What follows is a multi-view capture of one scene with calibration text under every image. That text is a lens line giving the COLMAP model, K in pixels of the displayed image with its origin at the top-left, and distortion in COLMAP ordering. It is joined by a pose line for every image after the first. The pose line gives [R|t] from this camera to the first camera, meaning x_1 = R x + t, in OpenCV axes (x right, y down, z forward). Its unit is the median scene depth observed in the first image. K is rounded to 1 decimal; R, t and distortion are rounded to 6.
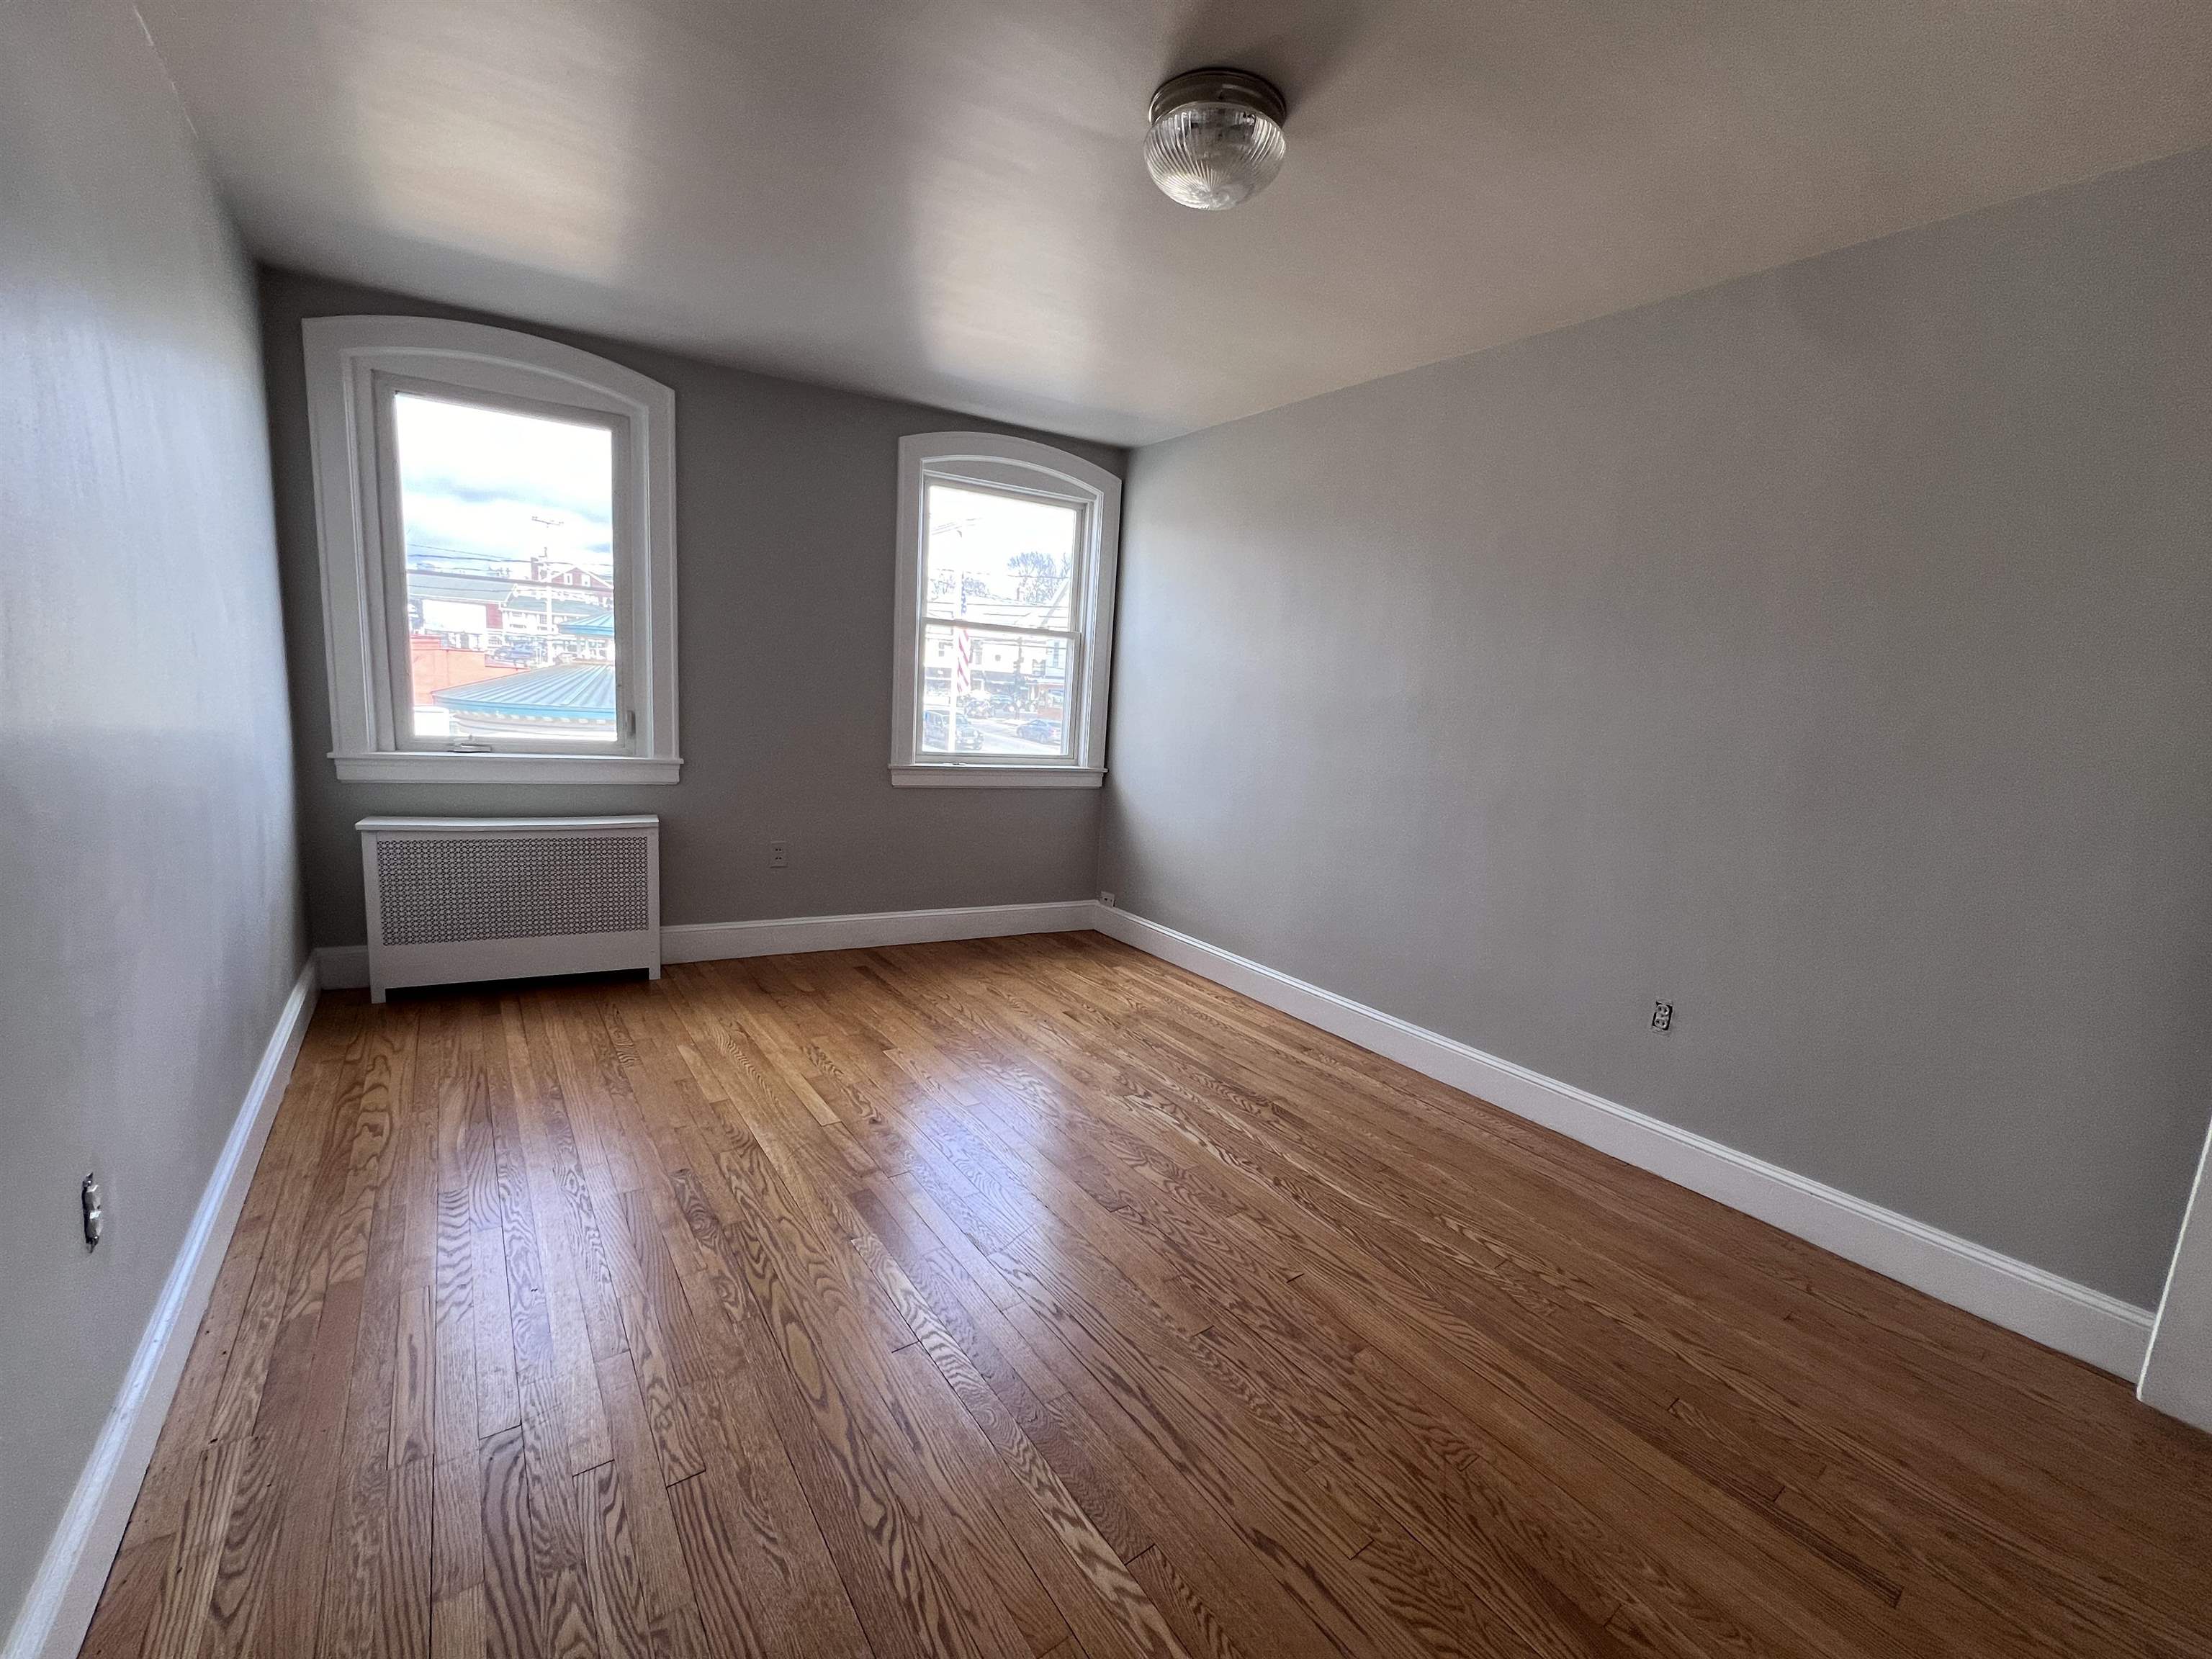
lens RADIAL K [[887.9, 0, 1104.8], [0, 887.9, 838.2], [0, 0, 1]] dist [-0.000318, -0.000203]
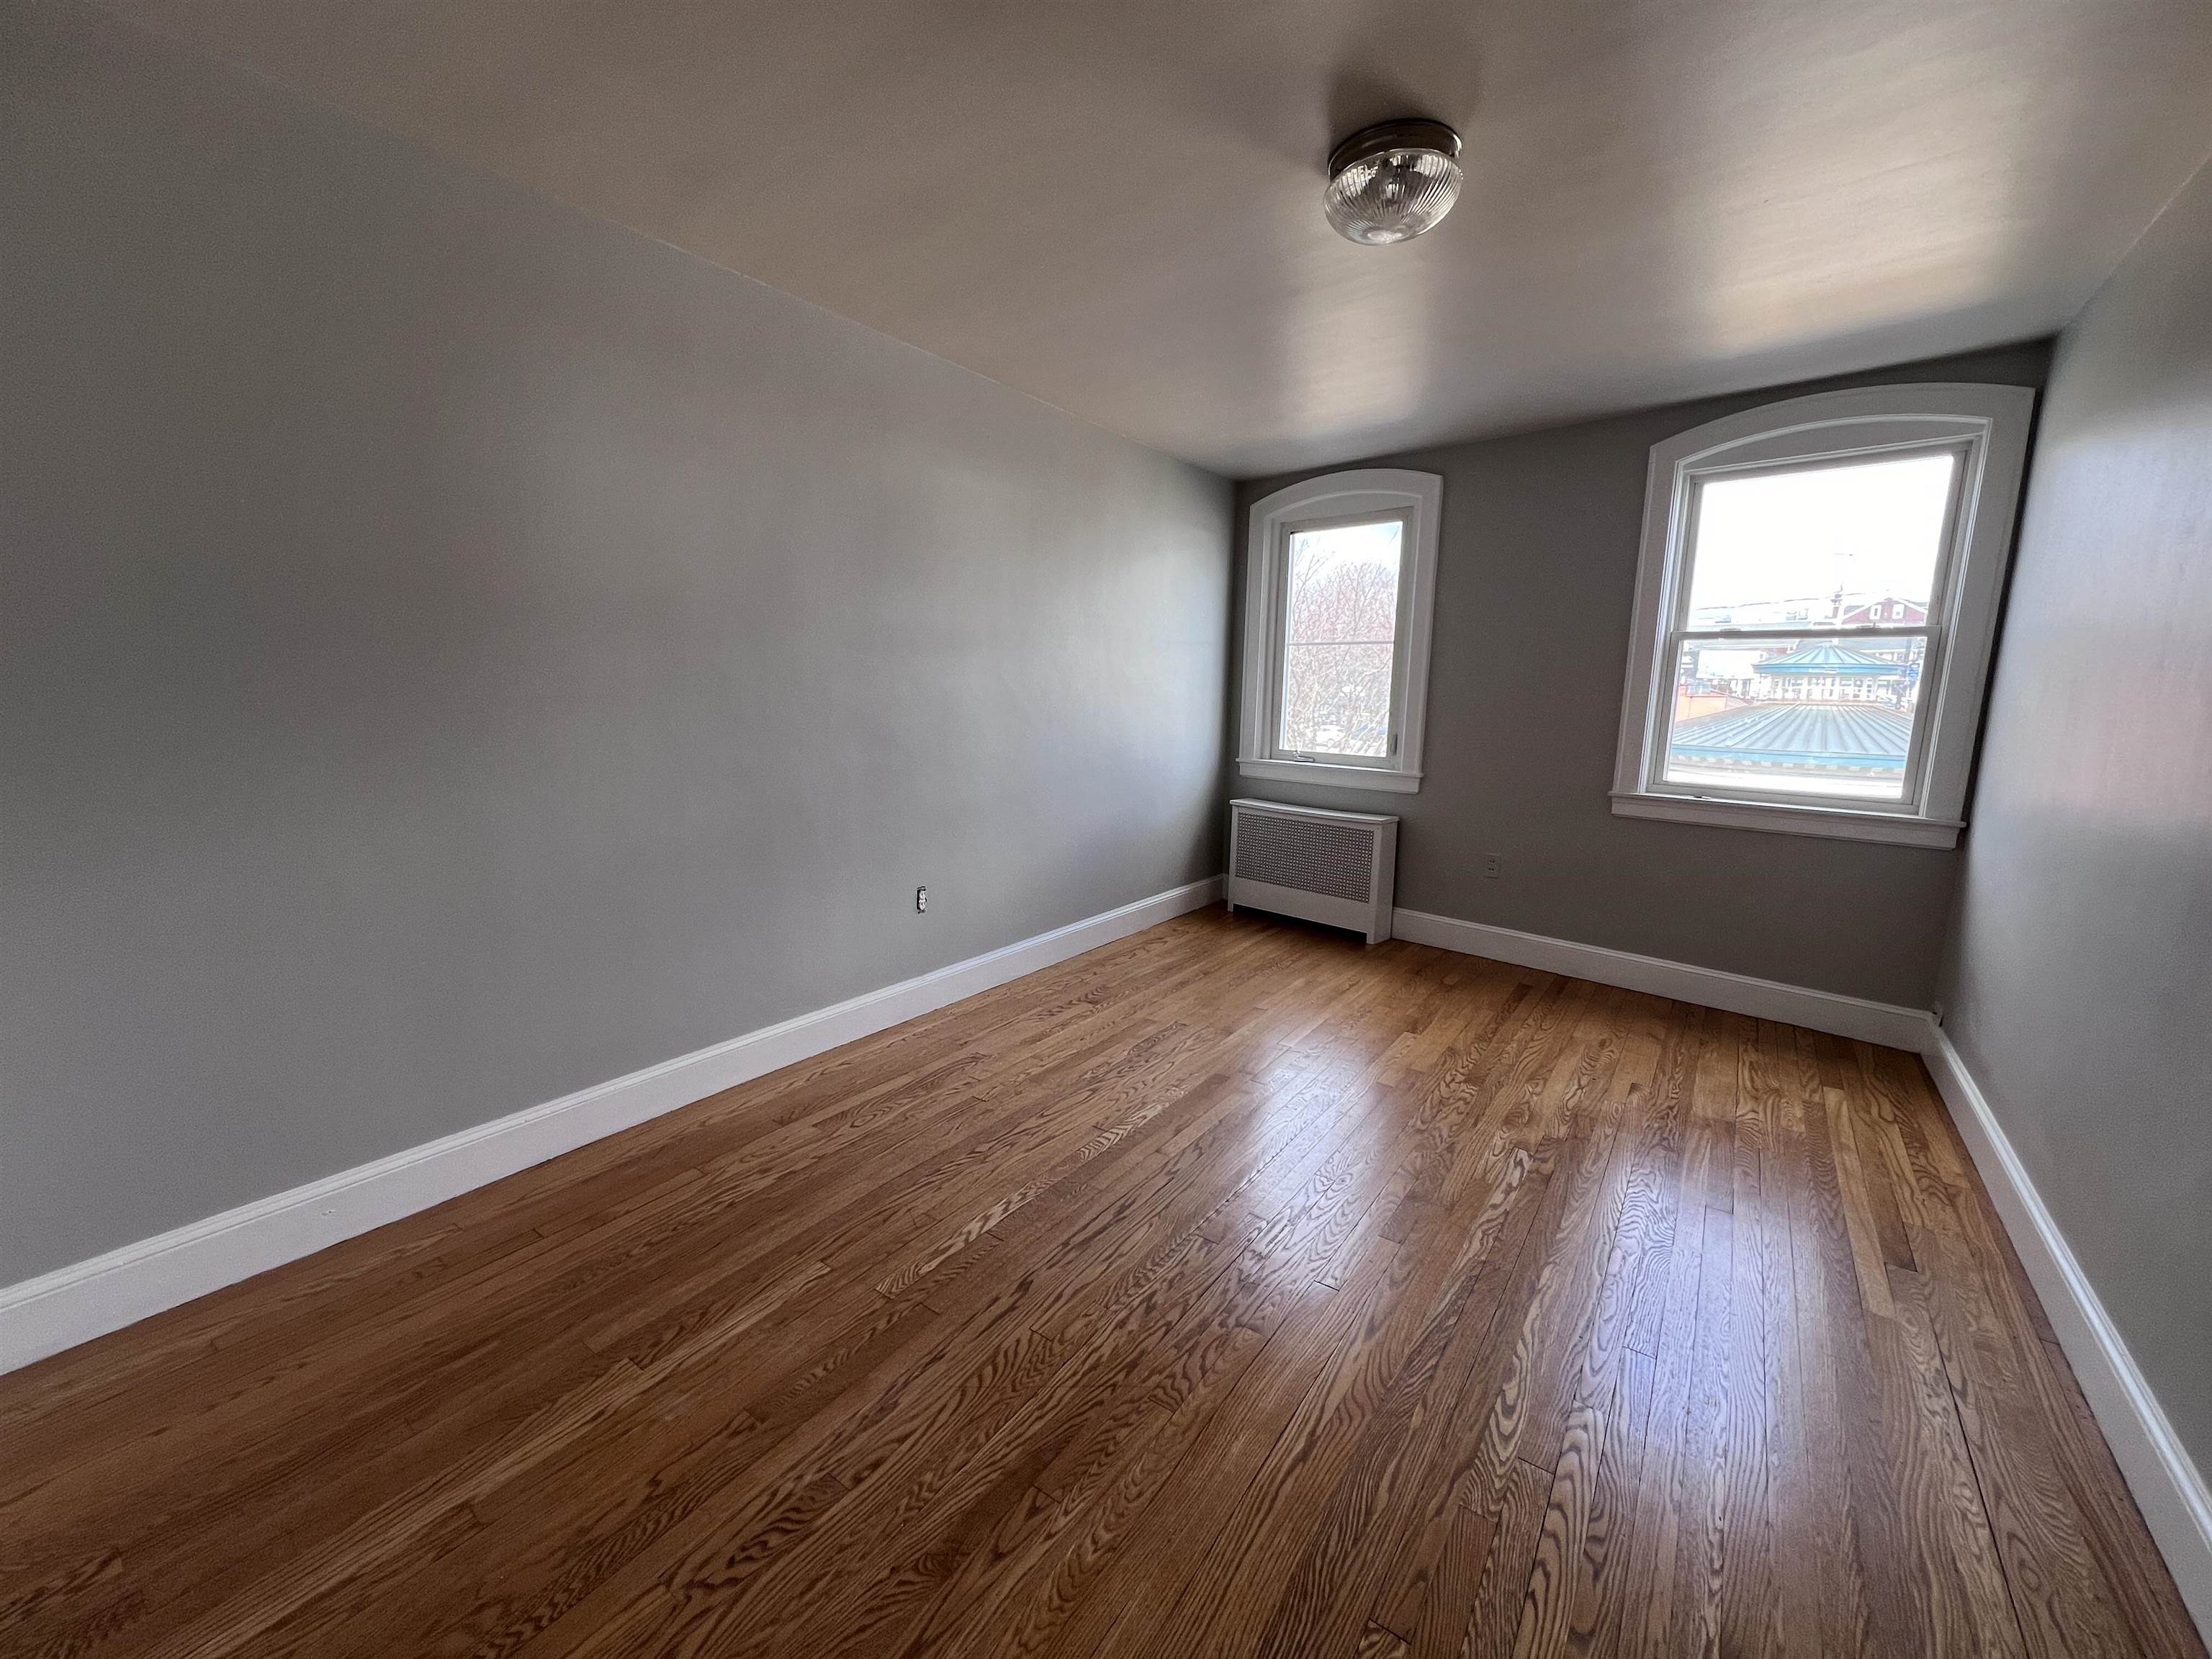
lens RADIAL K [[887.9, 0, 1104.8], [0, 887.9, 838.2], [0, 0, 1]] dist [-0.000318, -0.000203]
pose [[0.304473, 0.105367, -0.946675, 0.556079], [-0.153943, 0.986241, 0.060259, -0.008418], [0.939999, 0.127387, 0.316504, 0.215009]]
